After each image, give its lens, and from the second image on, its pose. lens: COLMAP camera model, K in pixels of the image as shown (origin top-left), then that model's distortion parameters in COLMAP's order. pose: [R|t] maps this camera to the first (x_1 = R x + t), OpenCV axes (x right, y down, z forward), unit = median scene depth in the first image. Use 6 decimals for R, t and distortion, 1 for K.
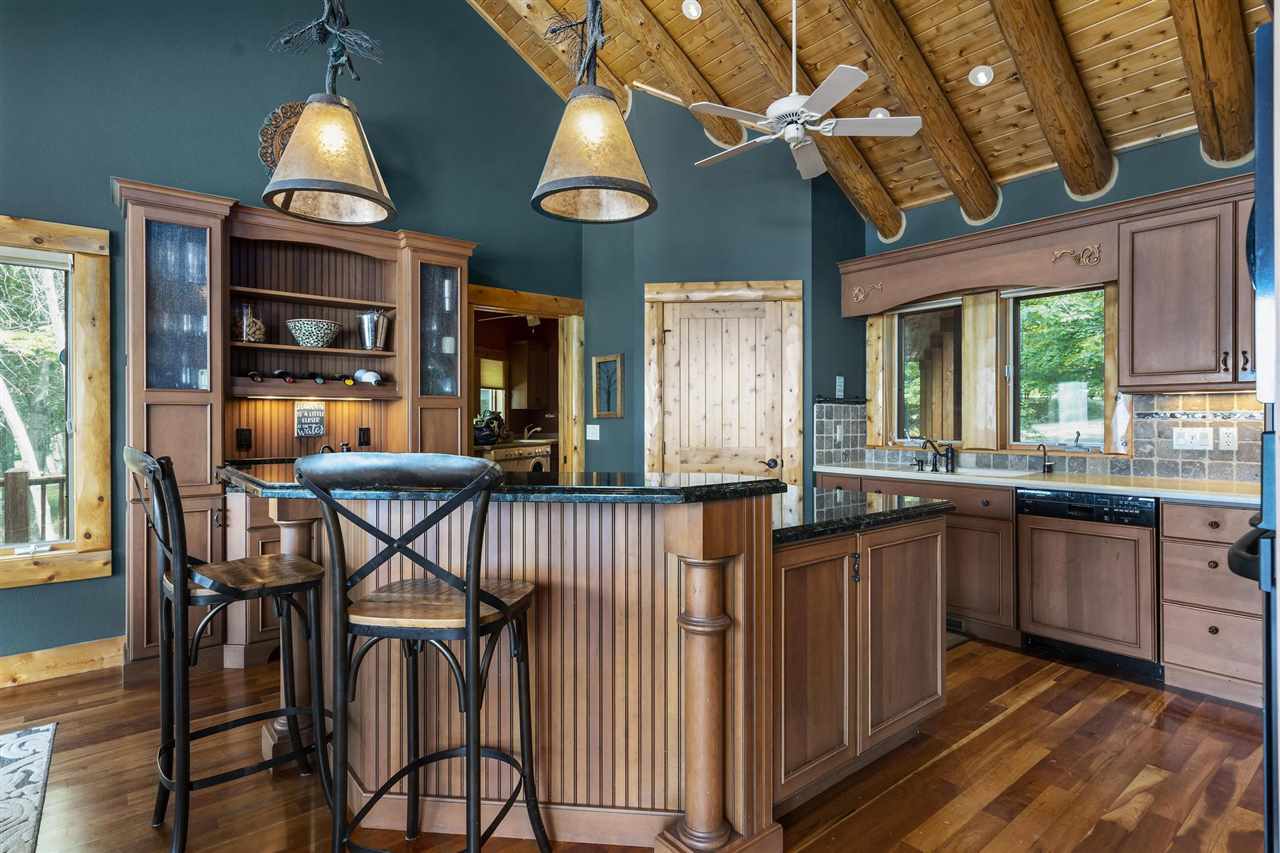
lens RADIAL K [[642.6, 0, 632.2], [0, 642.6, 422.0], [0, 0, 1]] dist [-0.001723, 0.000914]
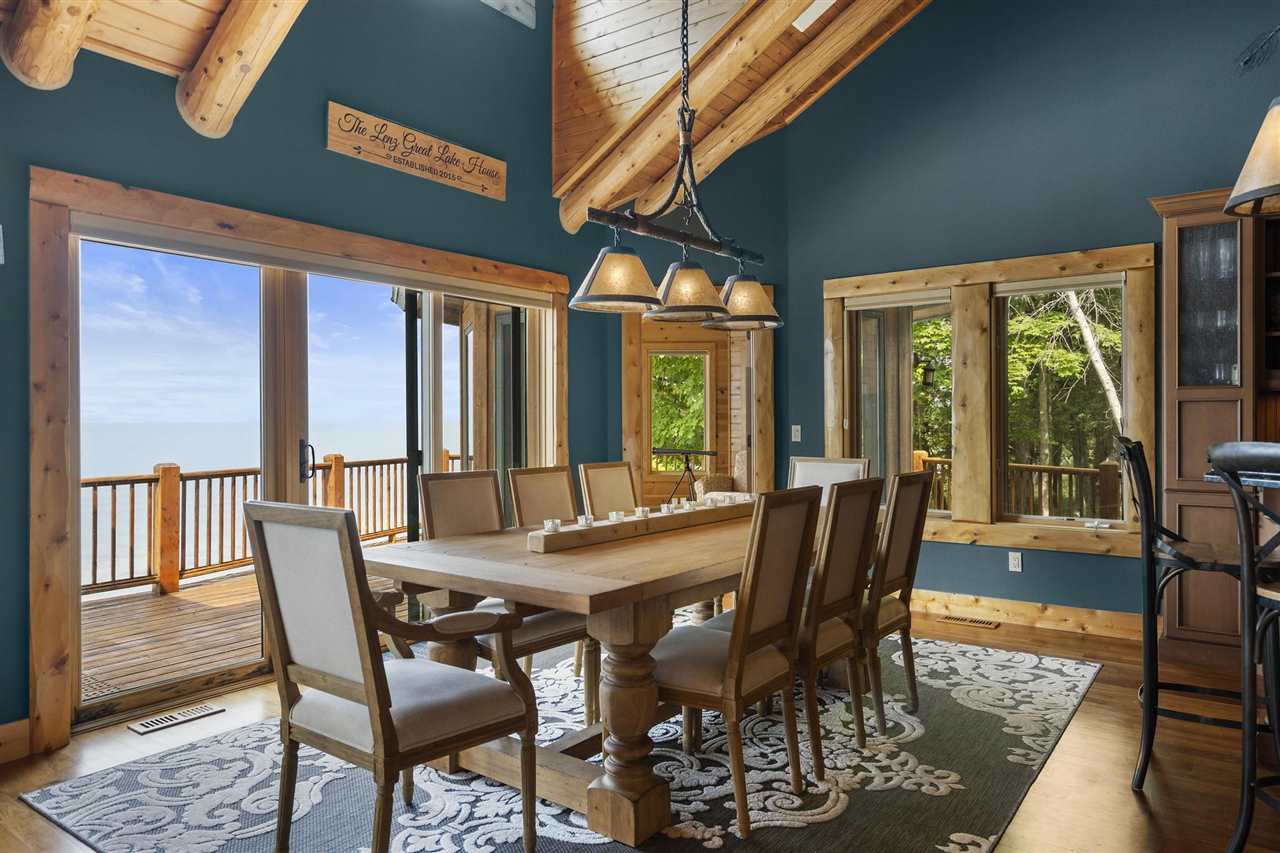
lens RADIAL K [[873.4, 0, 643.2], [0, 873.4, 422.7], [0, 0, 1]] dist [0.011896, 0.002058]
pose [[0.263949, 0.004074, -0.964528, 0.391455], [0.000228, 0.999991, 0.004286, 0.001354], [0.964537, -0.001352, 0.263946, -0.229526]]
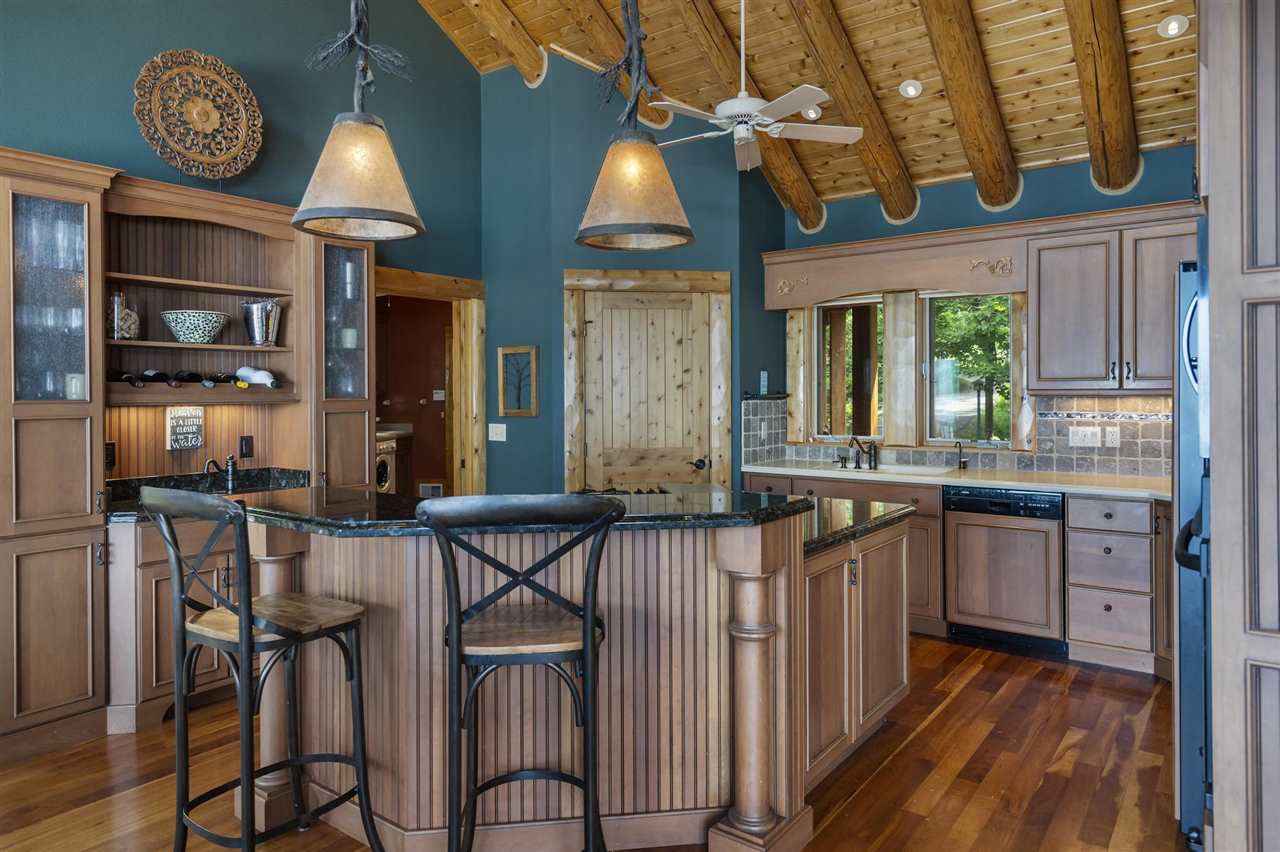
lens RADIAL K [[795.4, 0, 620.9], [0, 795.4, 400.3], [0, 0, 1]] dist [0.004301, -0.001608]
pose [[0.972665, -0.007279, 0.232099, -0.228174], [0.005972, 0.999962, 0.006333, -0.051550], [-0.232136, -0.004774, 0.972672, -0.152496]]
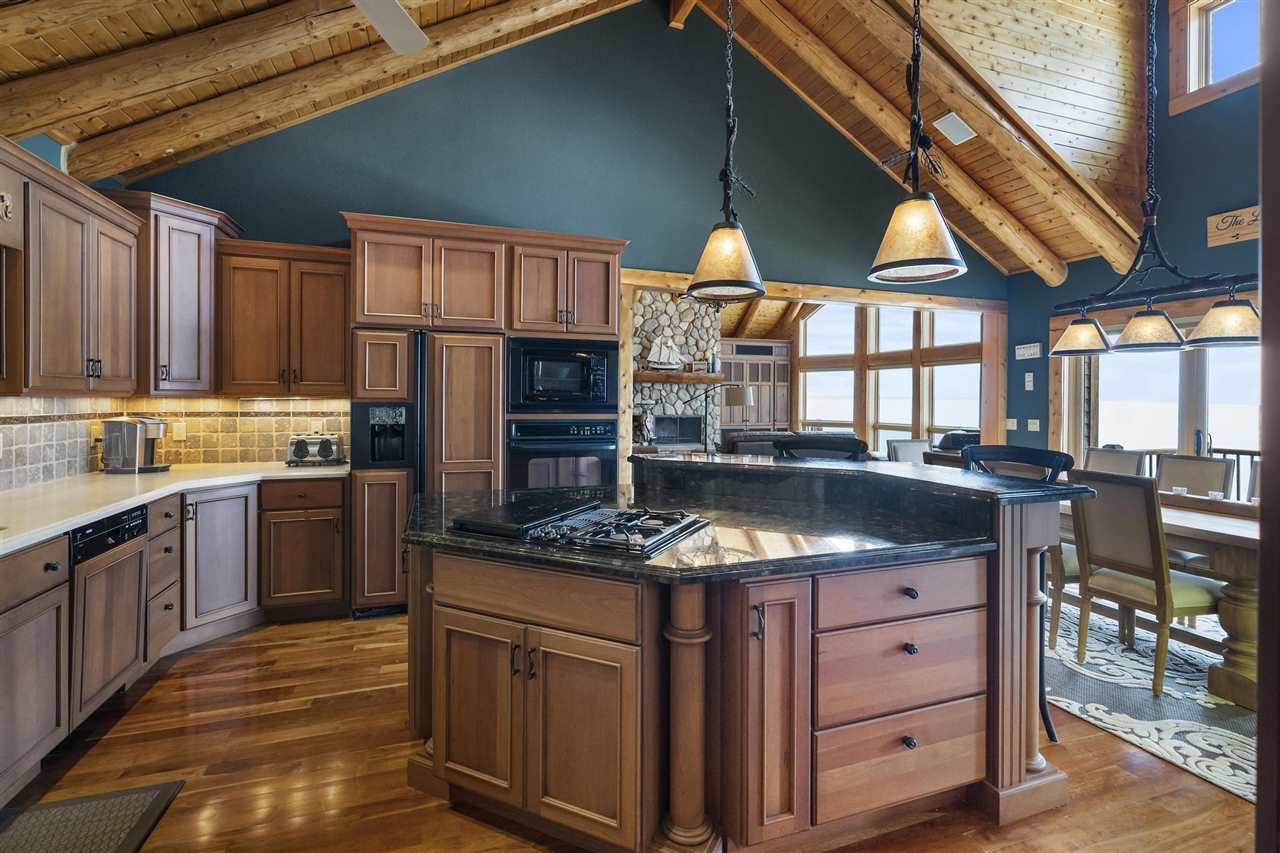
lens RADIAL K [[578.0, 0, 648.7], [0, 578.0, 398.5], [0, 0, 1]] dist [0.000805, -0.000214]
pose [[-0.946713, -0.002951, 0.322064, -0.198679], [-0.003432, 0.999994, -0.000926, -0.038819], [-0.322059, -0.001982, -0.946718, 1.447591]]
